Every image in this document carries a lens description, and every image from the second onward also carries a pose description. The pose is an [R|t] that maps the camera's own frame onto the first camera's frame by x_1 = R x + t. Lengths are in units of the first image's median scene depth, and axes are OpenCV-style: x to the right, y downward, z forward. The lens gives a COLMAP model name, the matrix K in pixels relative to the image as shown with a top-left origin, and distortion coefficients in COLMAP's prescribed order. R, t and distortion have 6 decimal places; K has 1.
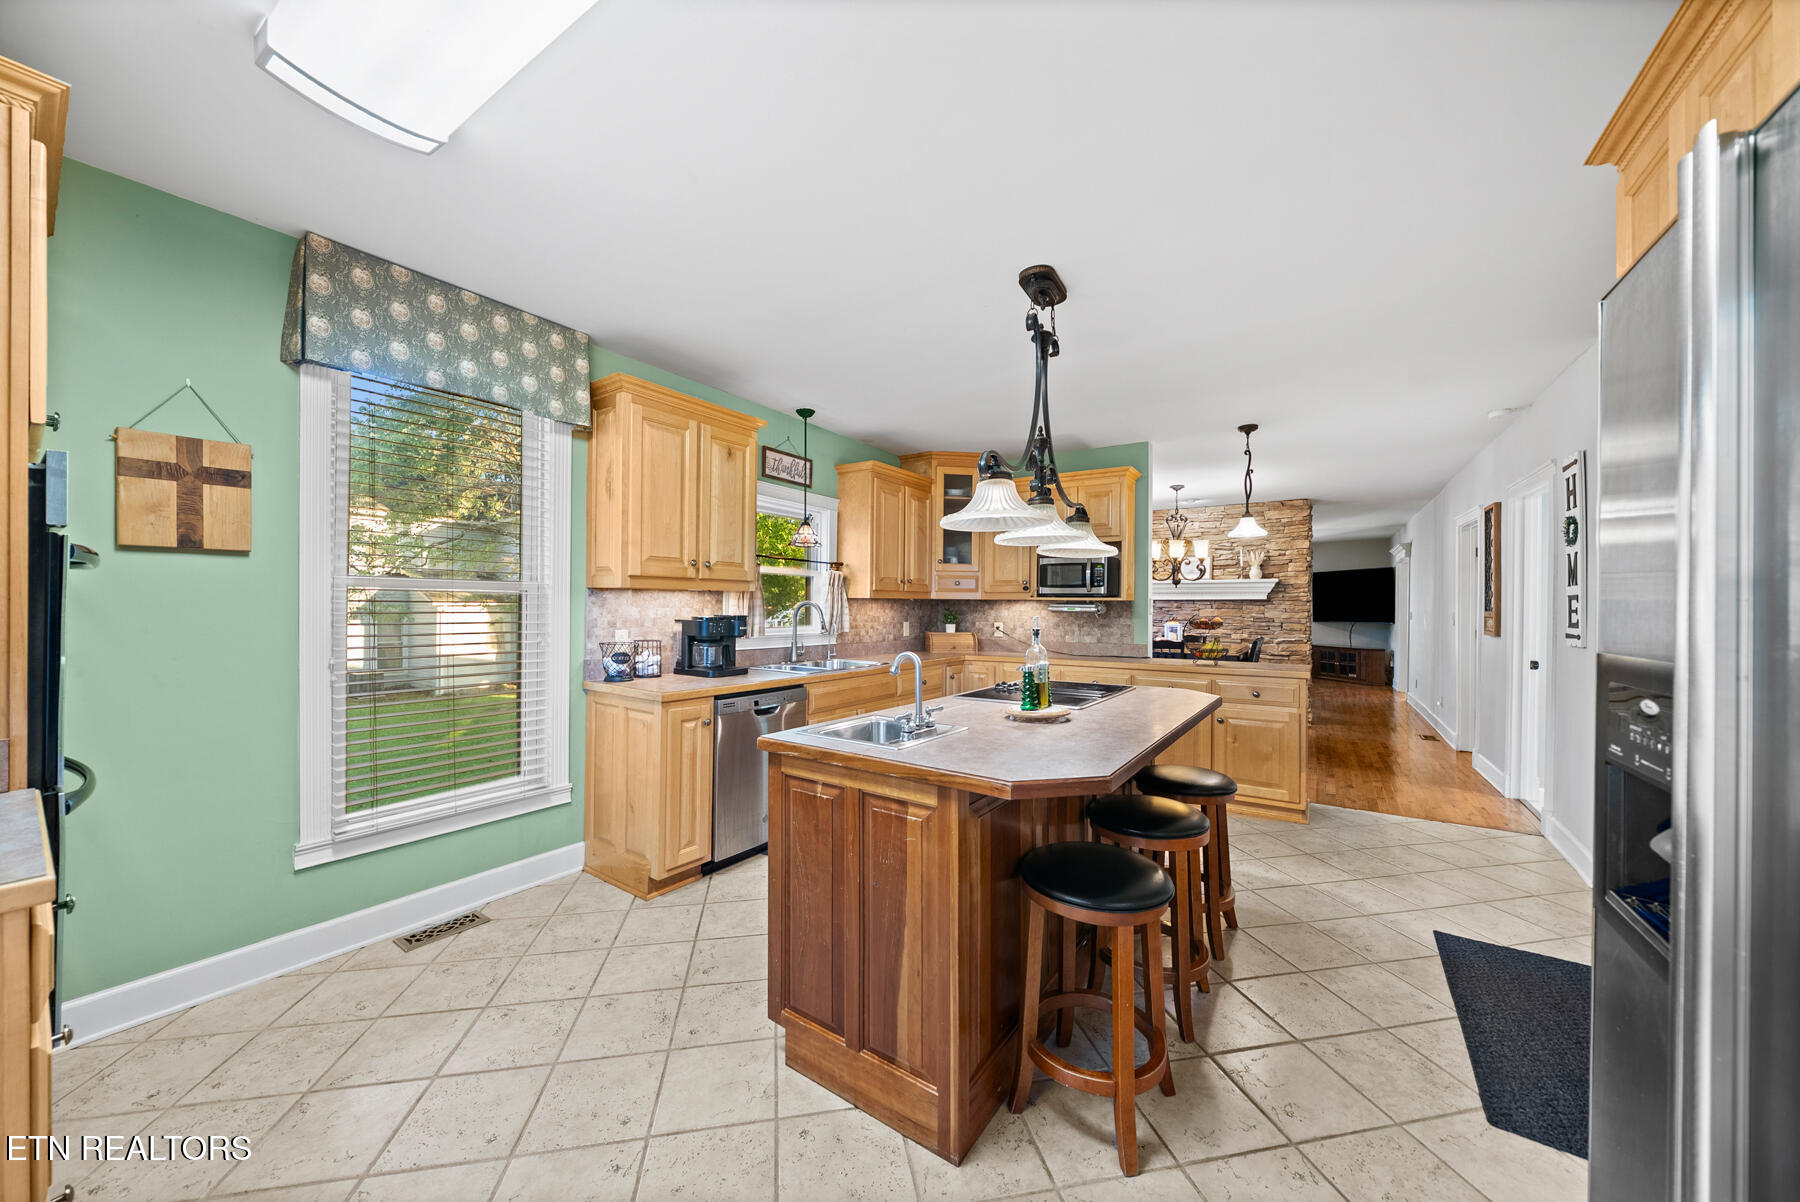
lens RADIAL K [[626.4, 0, 887.2], [0, 626.4, 602.2], [0, 0, 1]] dist [-0.003350, -0.000073]
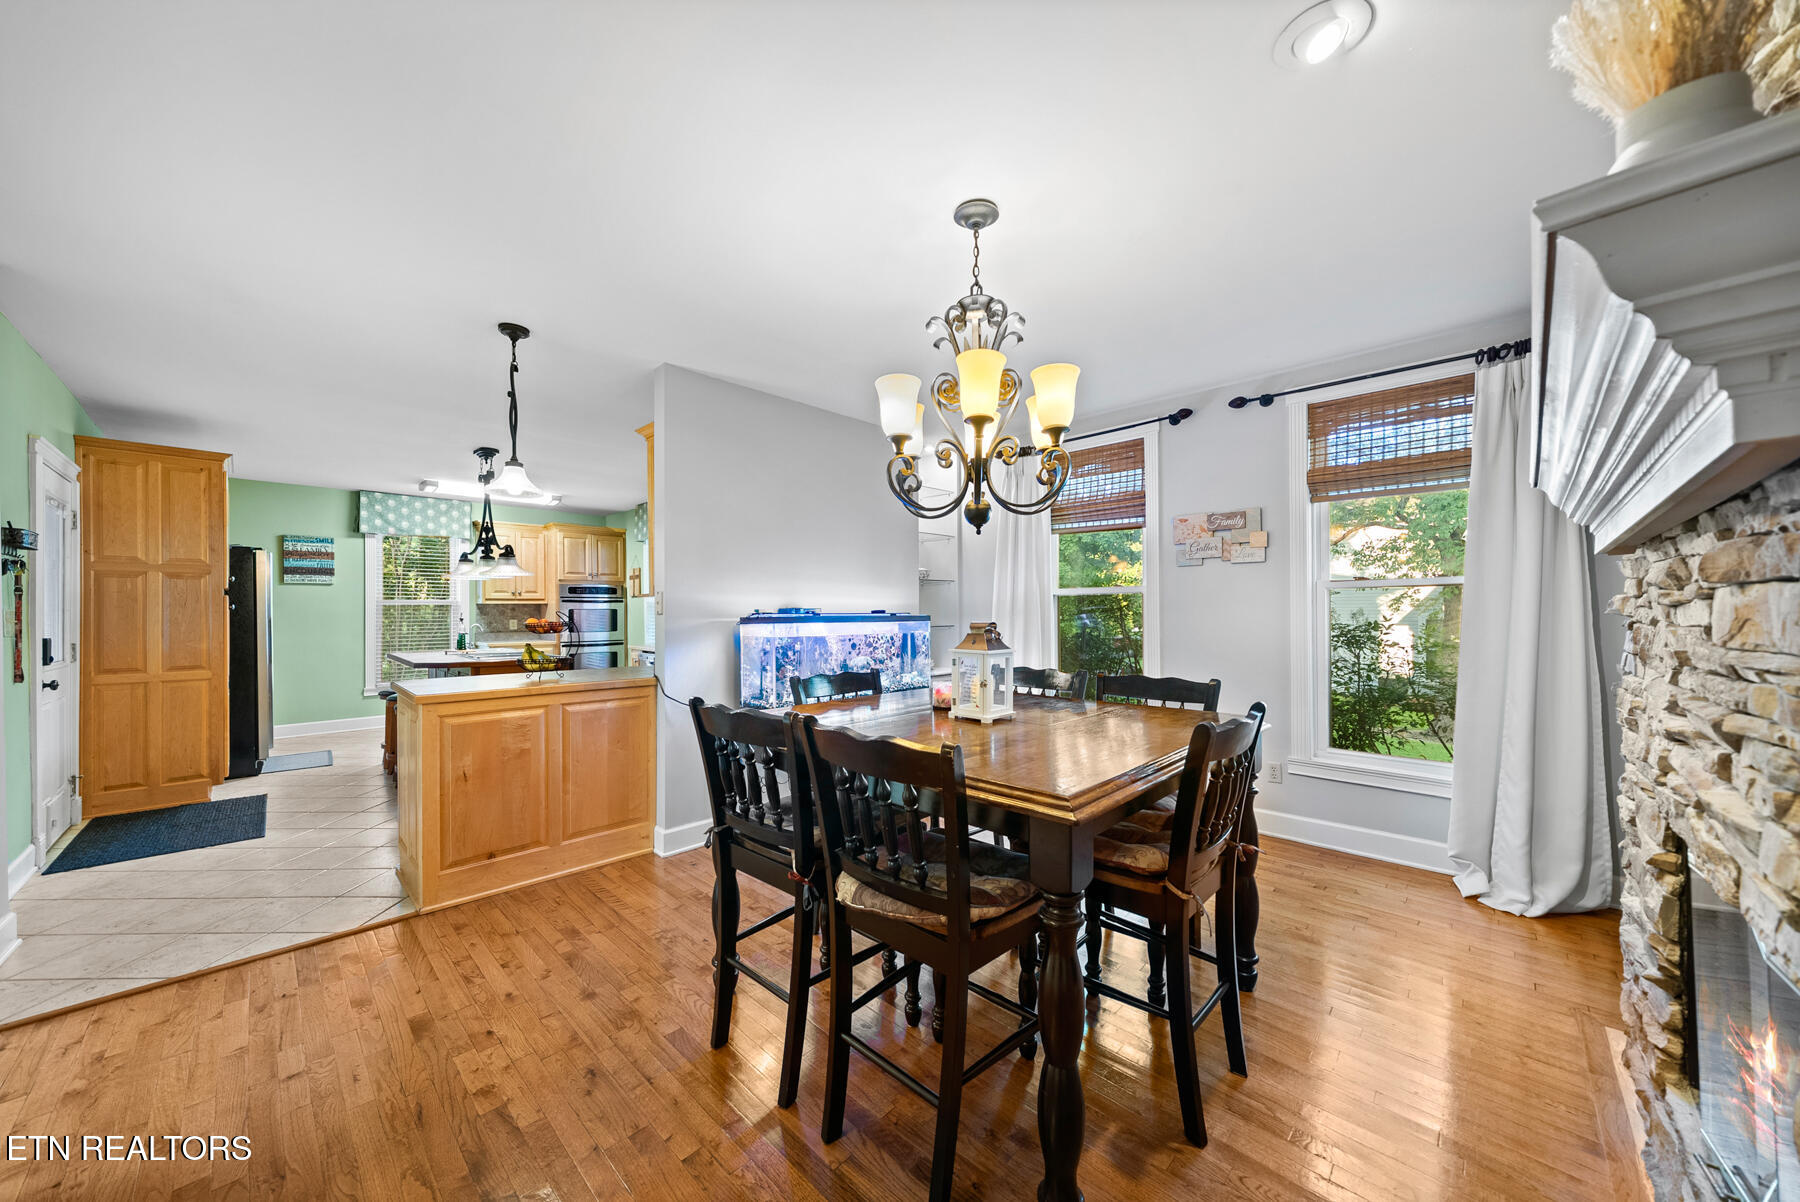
lens RADIAL K [[631.4, 0, 902.7], [0, 631.4, 613.8], [0, 0, 1]] dist [0.000553, 0.000139]
pose [[-0.164704, -0.000939, -0.986343, 1.283160], [0.010540, 0.999941, -0.002711, 0.028675], [0.986287, -0.010842, -0.164685, 1.662092]]
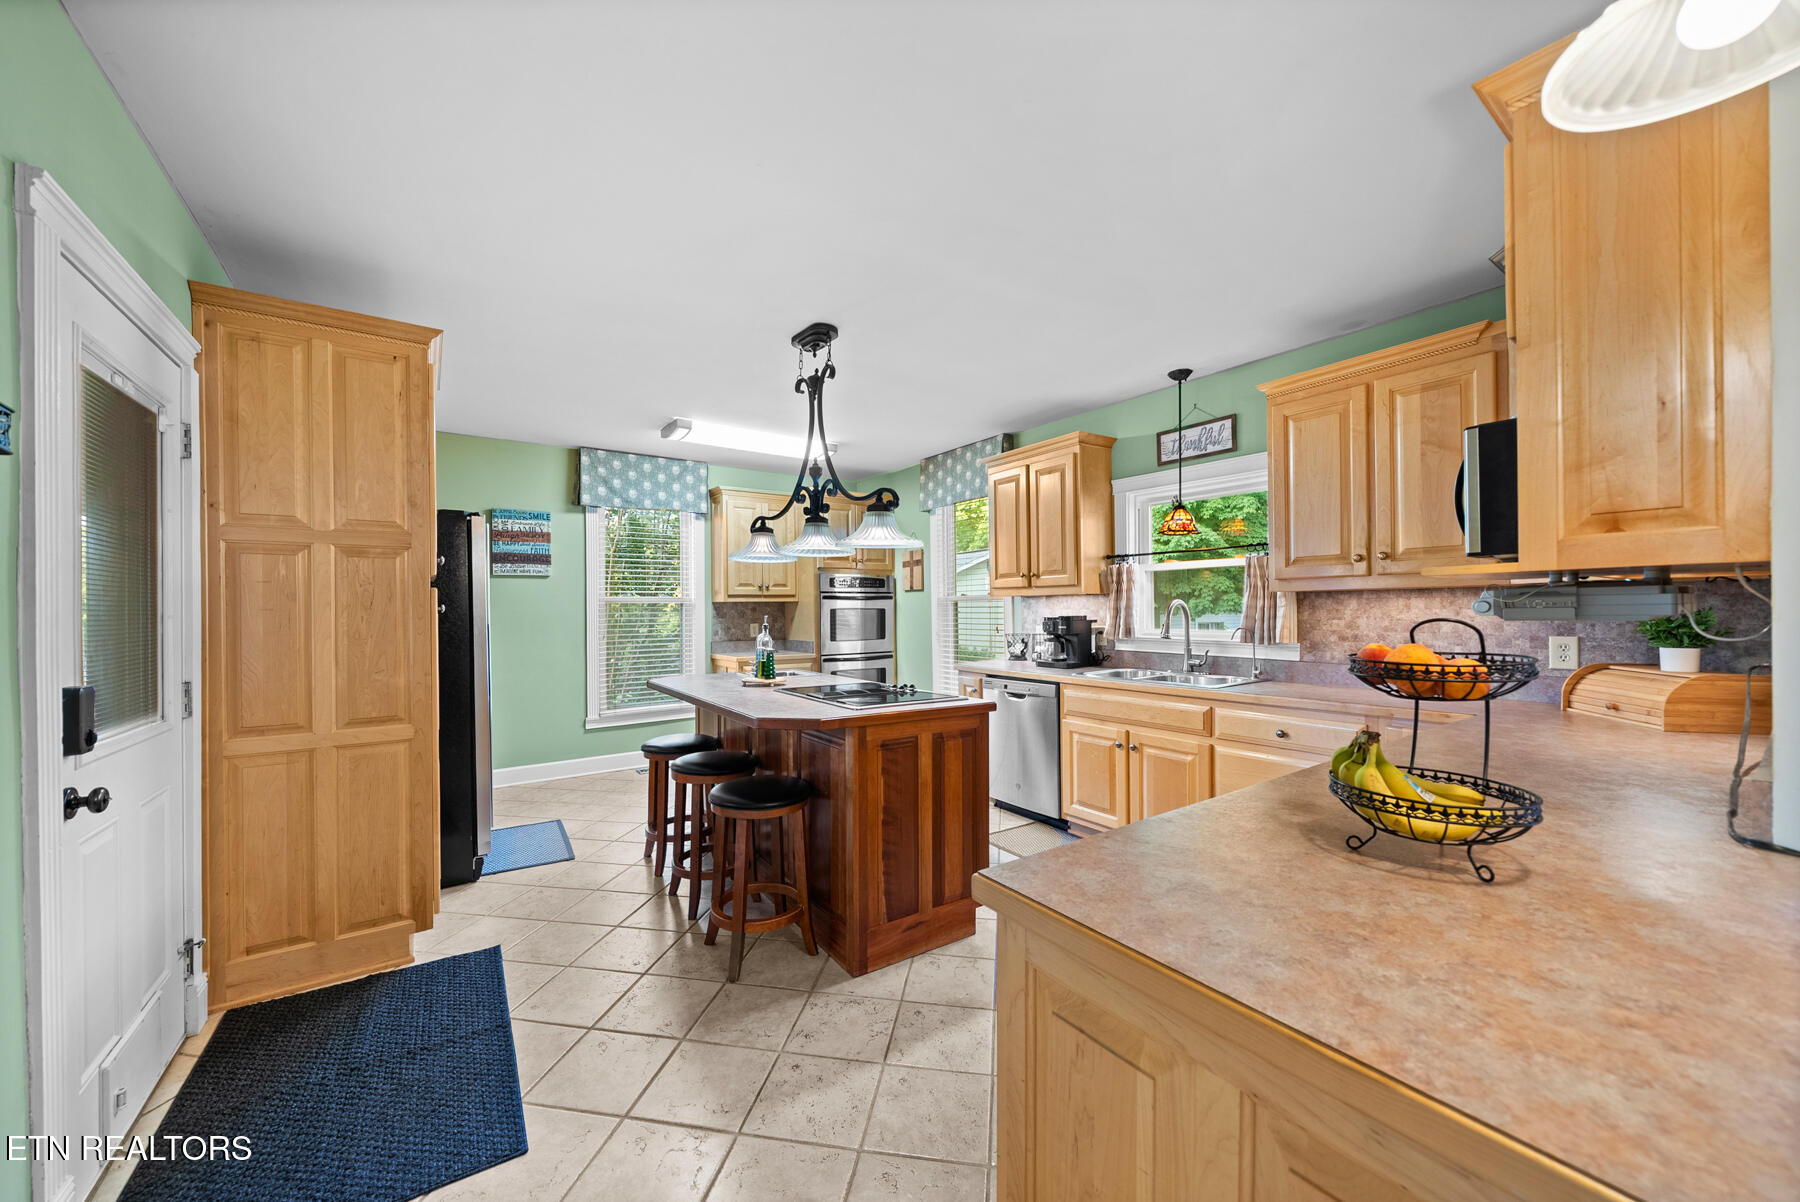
lens RADIAL K [[647.4, 0, 895.7], [0, 647.4, 615.2], [0, 0, 1]] dist [-0.001111, -0.000230]
pose [[-0.340930, 0.005014, -0.940075, 0.829534], [0.013298, 0.999911, 0.000510, 0.013115], [0.939995, -0.012328, -0.340966, 0.954513]]
